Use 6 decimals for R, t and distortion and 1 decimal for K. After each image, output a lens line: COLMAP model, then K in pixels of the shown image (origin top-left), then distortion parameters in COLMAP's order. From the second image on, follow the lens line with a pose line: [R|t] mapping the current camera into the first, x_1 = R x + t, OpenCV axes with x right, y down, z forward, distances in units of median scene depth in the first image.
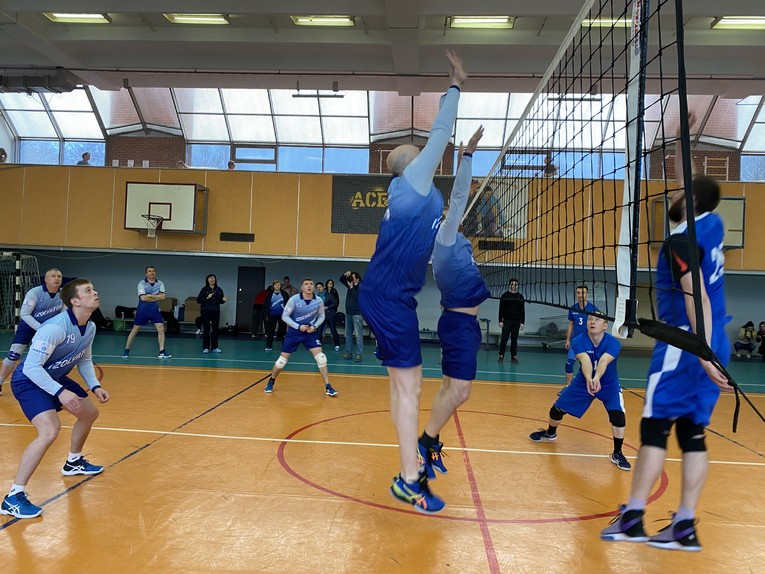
lens RADIAL K [[575.0, 0, 382.5], [0, 575.0, 287.0], [0, 0, 1]] dist [0.034477, -0.004059]
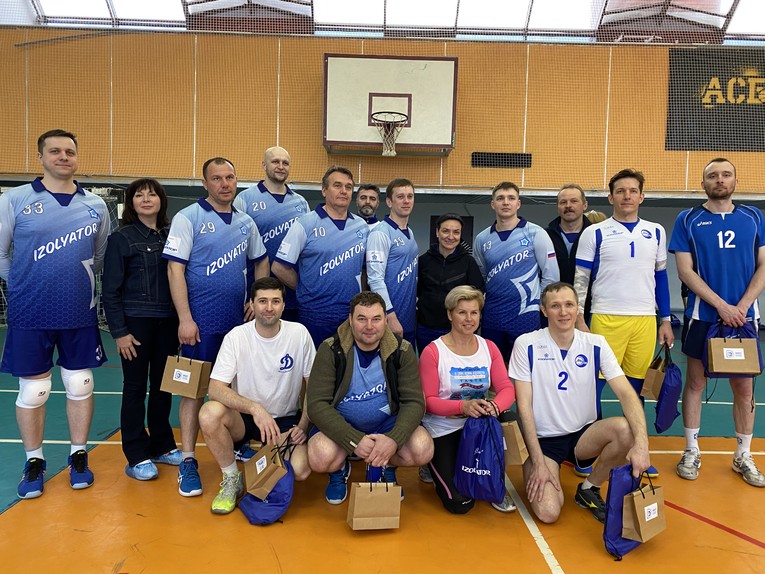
lens RADIAL K [[575.0, 0, 382.5], [0, 575.0, 287.0], [0, 0, 1]] dist [0.034477, -0.004059]
pose [[0.996813, -0.020402, 0.077121, -0.422546], [0.015309, 0.997698, 0.066060, 0.000524], [-0.078291, -0.064669, 0.994831, 0.431827]]
